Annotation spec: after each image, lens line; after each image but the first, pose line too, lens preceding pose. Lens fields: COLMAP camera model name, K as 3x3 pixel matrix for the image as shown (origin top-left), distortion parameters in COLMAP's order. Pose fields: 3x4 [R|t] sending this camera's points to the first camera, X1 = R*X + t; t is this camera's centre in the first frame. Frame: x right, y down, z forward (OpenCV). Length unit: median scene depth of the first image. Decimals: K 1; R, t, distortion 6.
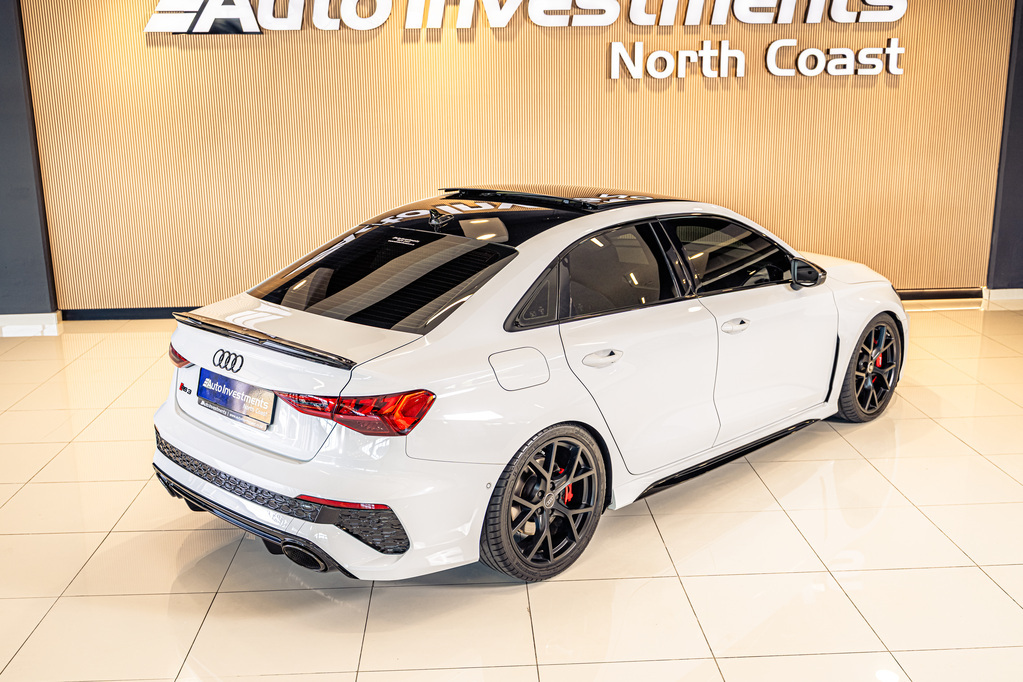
lens RADIAL K [[1046.7, 0, 511.5], [0, 1046.7, 341.0], [0, 0, 1]] dist [-0.001178, -0.001411]
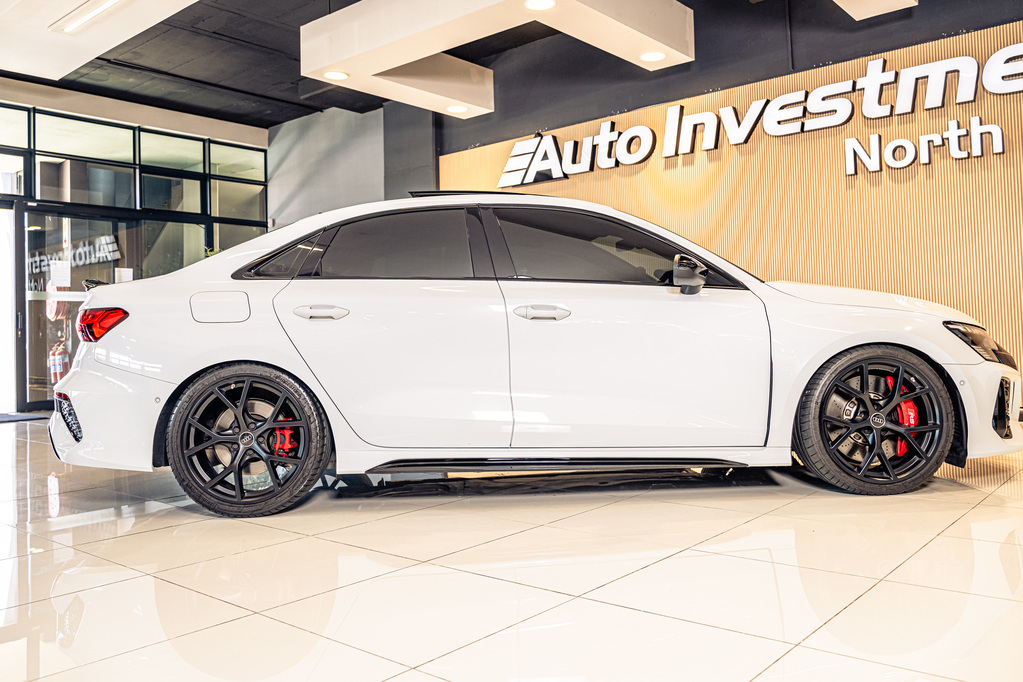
lens RADIAL K [[828.1, 0, 510.1], [0, 828.1, 305.9], [0, 0, 1]] dist [-0.003666, -0.007481]
pose [[0.726890, -0.033443, -0.685939, 0.397429], [-0.148614, 0.967486, -0.204656, 0.075333], [0.670481, 0.250703, 0.698286, 0.278384]]
